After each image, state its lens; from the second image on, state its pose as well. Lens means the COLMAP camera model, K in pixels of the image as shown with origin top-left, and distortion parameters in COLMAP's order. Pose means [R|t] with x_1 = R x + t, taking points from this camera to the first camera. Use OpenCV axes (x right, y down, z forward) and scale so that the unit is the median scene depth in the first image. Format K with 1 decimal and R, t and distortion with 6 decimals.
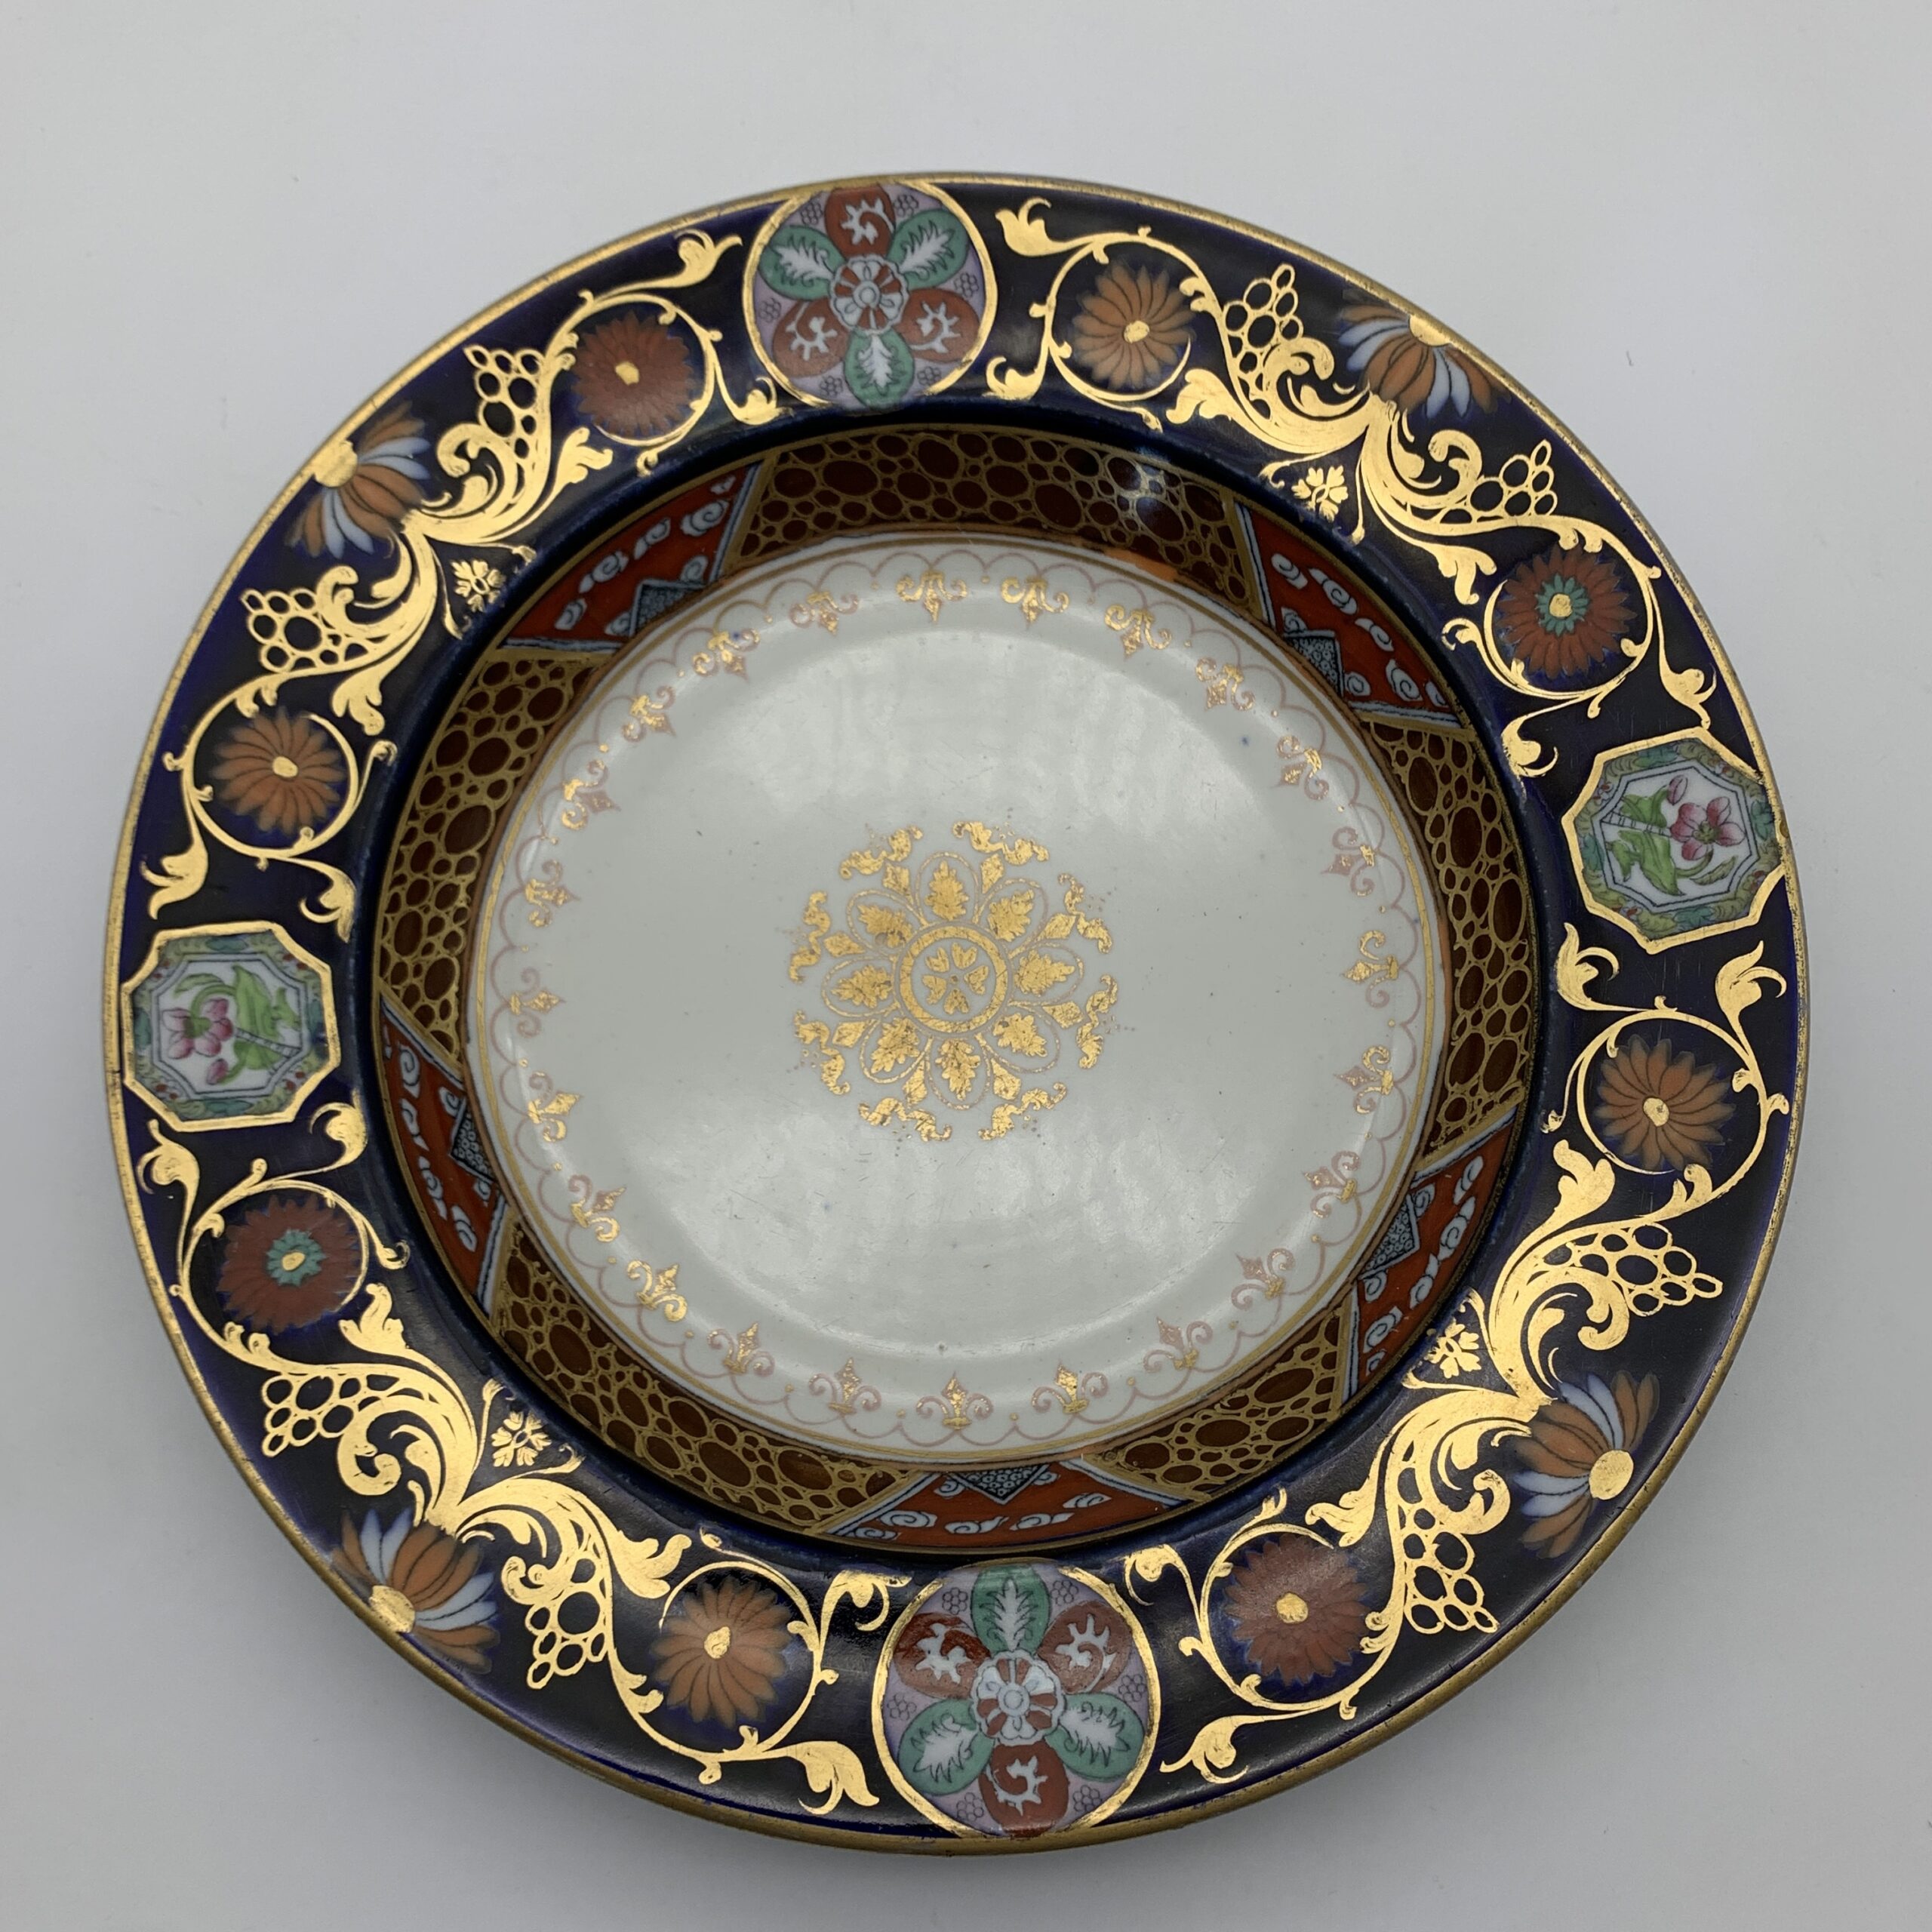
lens RADIAL K [[1758.9, 0, 966.1], [0, 1758.9, 975.4], [0, 0, 1]] dist [-0.036403, 0.000000]
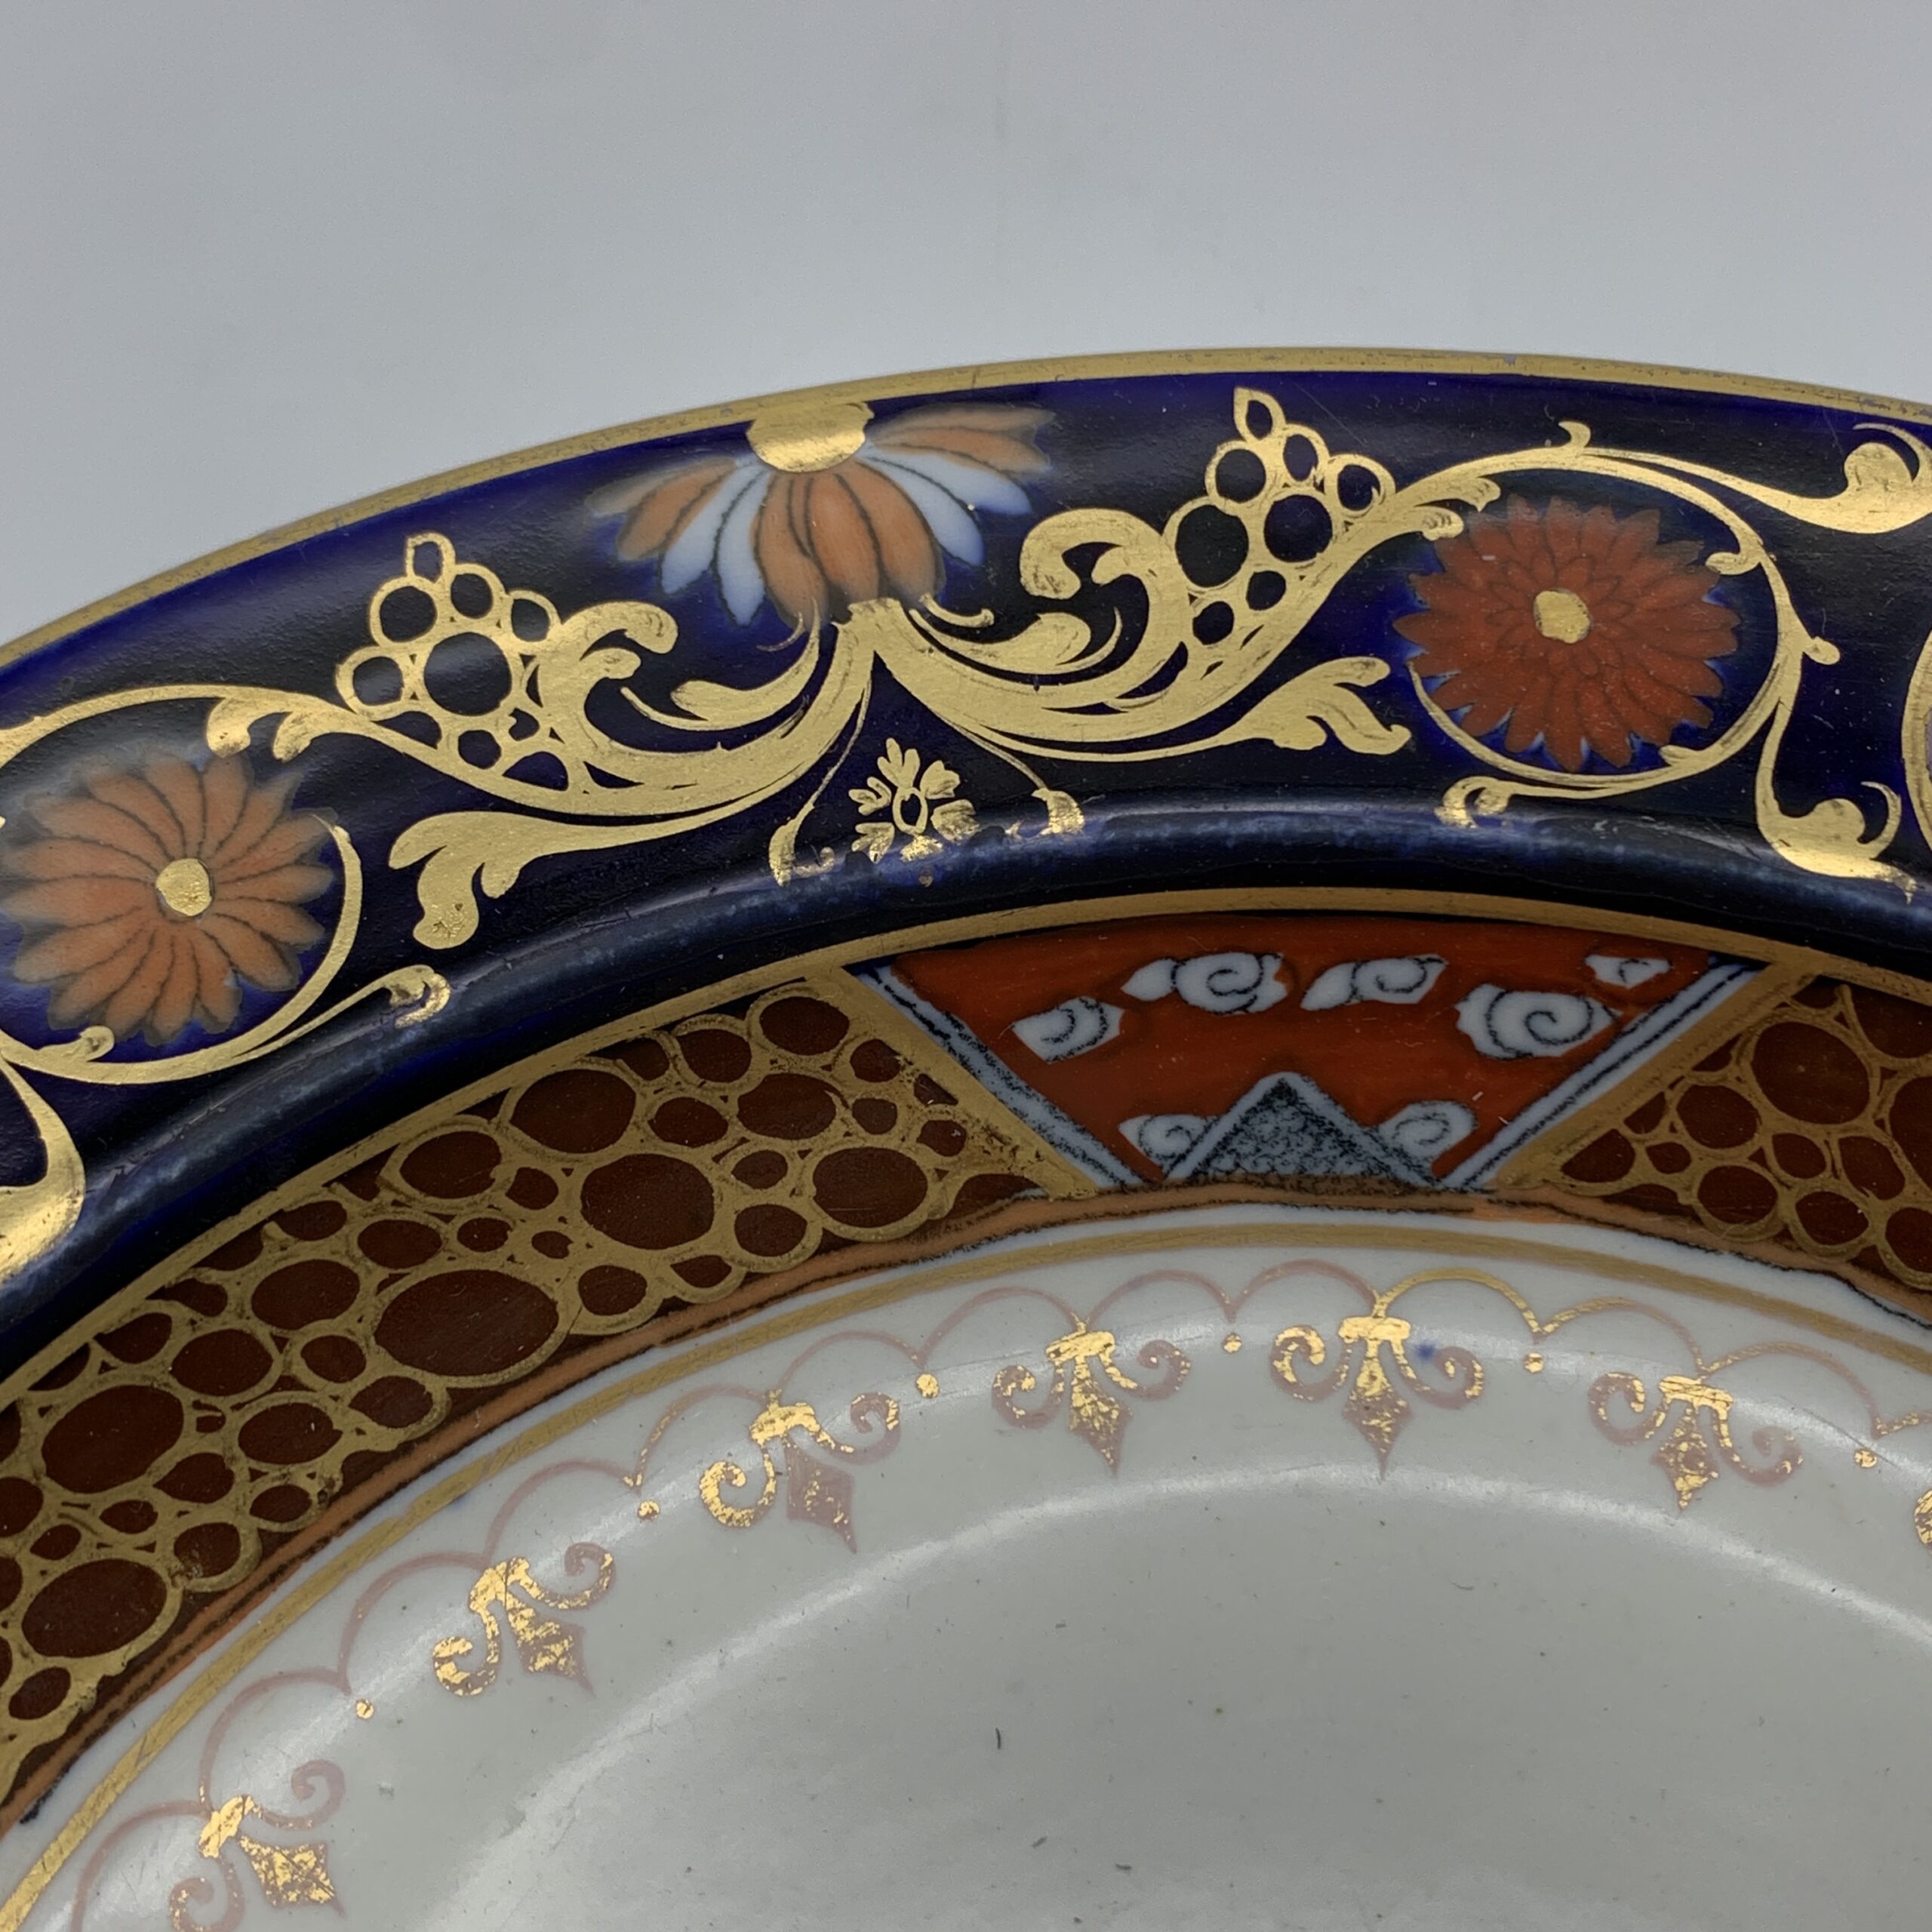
lens RADIAL K [[3003.1, 0, 952.1], [0, 3003.1, 956.4], [0, 0, 1]] dist [0.090033, 0.000000]
pose [[0.785560, 0.456418, -0.417824, 0.009601], [-0.602071, 0.719661, -0.345831, 0.014133], [0.142848, 0.523231, 0.840133, 0.475541]]
